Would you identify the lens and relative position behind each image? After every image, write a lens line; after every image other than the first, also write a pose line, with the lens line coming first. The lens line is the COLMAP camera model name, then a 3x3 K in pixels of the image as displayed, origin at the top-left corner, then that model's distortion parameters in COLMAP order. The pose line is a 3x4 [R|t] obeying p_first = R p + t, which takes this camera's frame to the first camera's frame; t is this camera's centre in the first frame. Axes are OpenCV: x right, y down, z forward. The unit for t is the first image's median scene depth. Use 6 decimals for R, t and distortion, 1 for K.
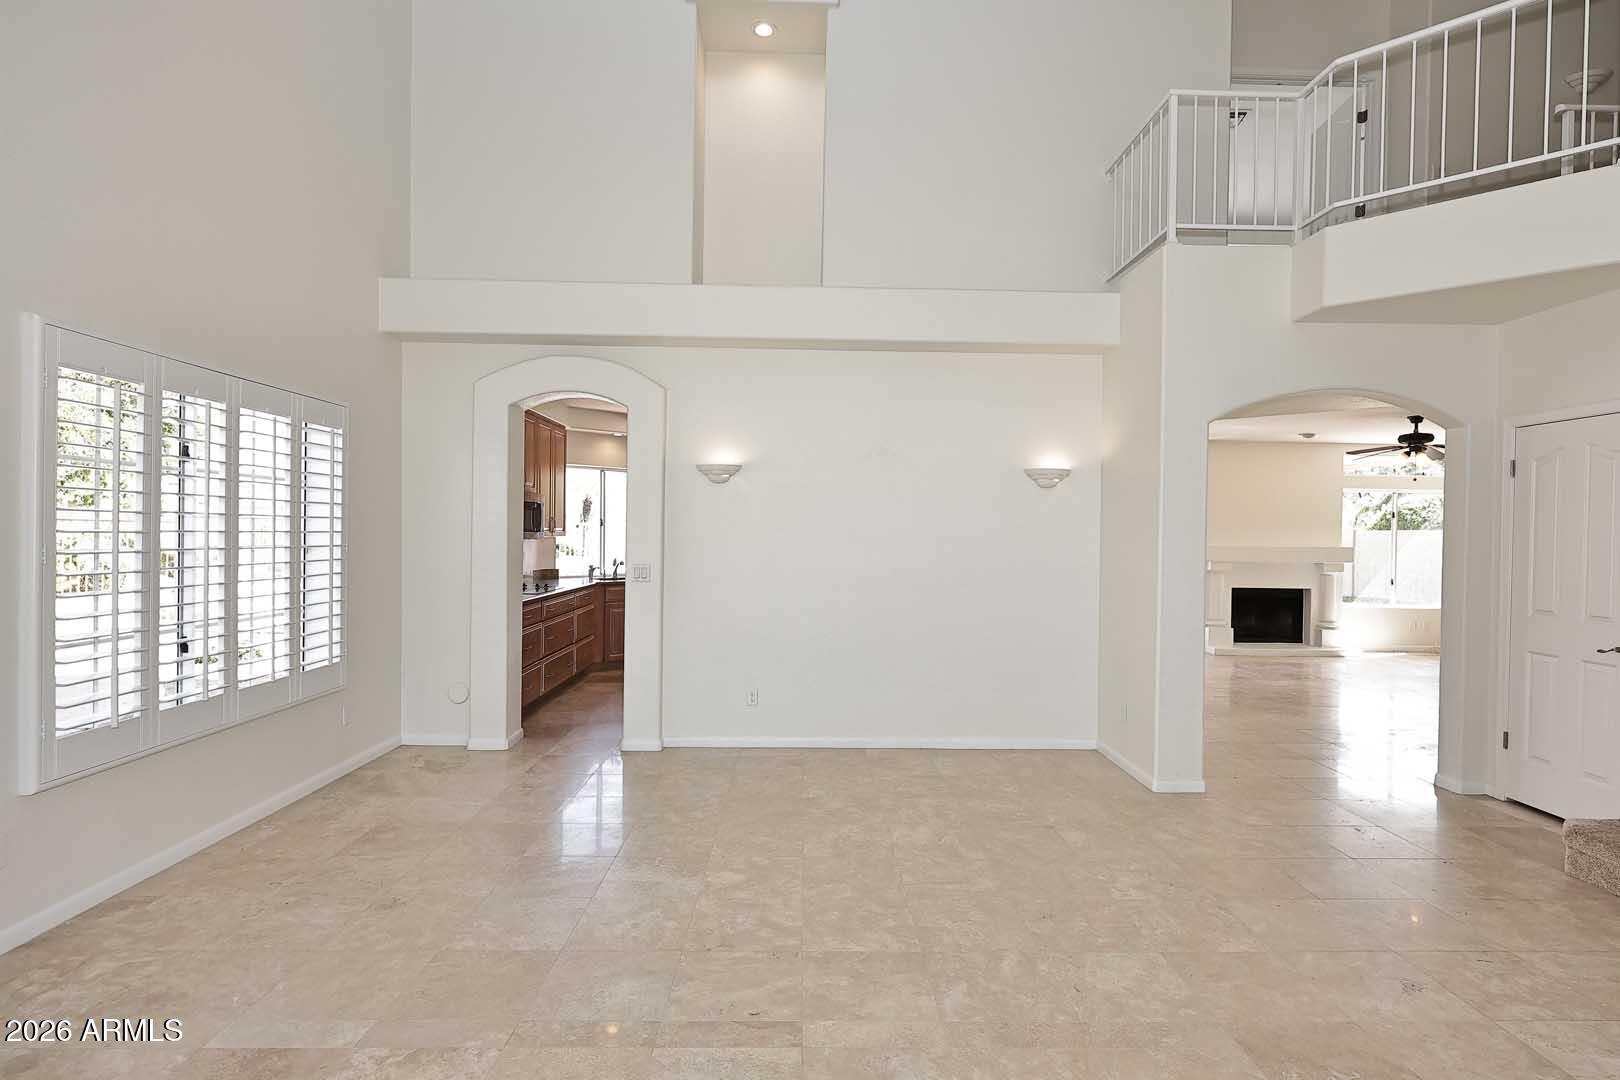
lens RADIAL K [[847.3, 0, 812.2], [0, 847.3, 545.9], [0, 0, 1]] dist [0.011611, 0.000129]
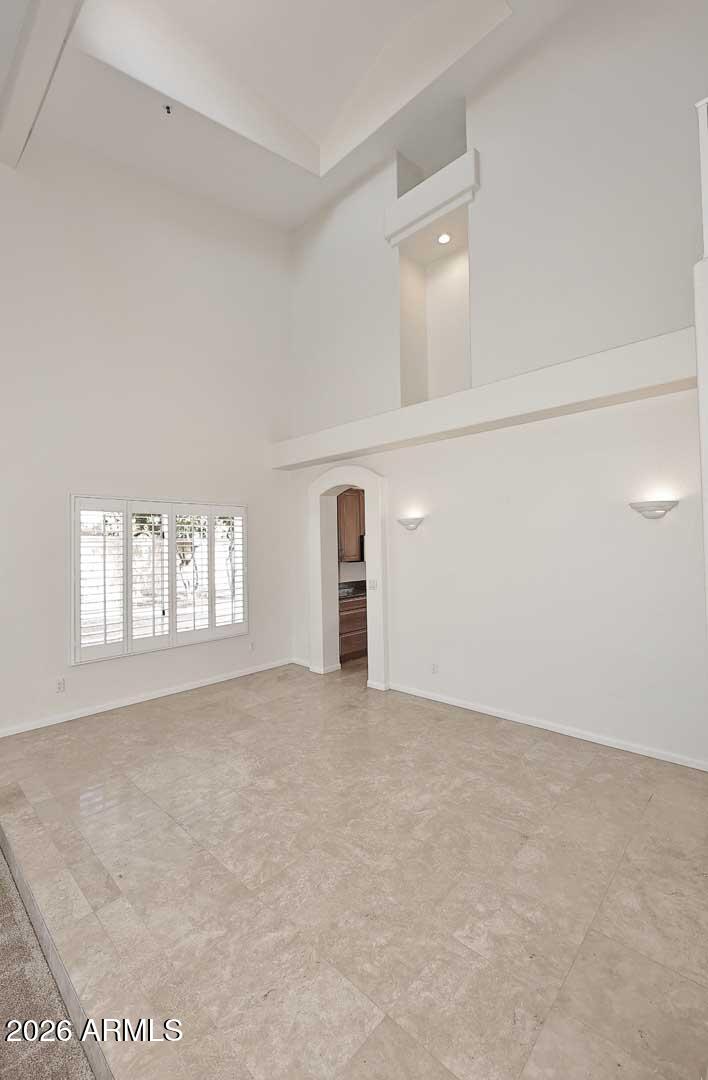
lens RADIAL K [[447.8, 0, 353.6], [0, 447.8, 539.2], [0, 0, 1]] dist [-0.000634, 0.000314]
pose [[0.707885, -0.037027, -0.705357, 0.576137], [0.020413, 0.999280, -0.031971, -0.044678], [0.706033, 0.008234, 0.708131, 0.448928]]
